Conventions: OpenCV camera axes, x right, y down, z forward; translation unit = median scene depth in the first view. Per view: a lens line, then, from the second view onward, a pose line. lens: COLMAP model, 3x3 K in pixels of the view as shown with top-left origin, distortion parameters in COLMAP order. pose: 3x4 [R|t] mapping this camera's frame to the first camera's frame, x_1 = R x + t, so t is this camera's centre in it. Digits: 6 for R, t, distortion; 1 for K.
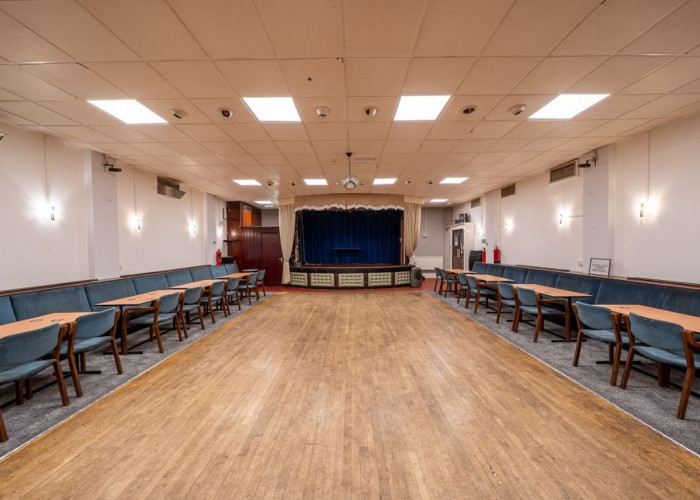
lens RADIAL K [[257.7, 0, 348.6], [0, 257.7, 251.2], [0, 0, 1]] dist [-0.000064, -0.000083]
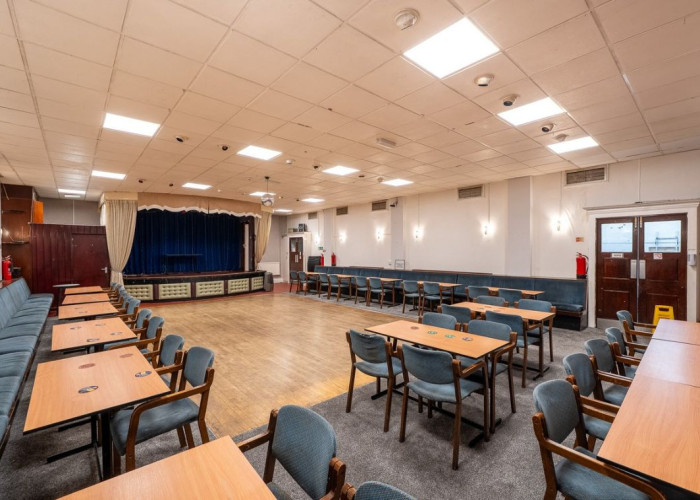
lens RADIAL K [[315.2, 0, 346.2], [0, 315.2, 252.0], [0, 0, 1]] dist [0.001104, 0.000089]
pose [[0.749471, 0.002178, 0.662034, -0.378752], [0.009951, 0.999845, -0.014555, 0.000710], [-0.661963, 0.017497, 0.749332, -0.193316]]
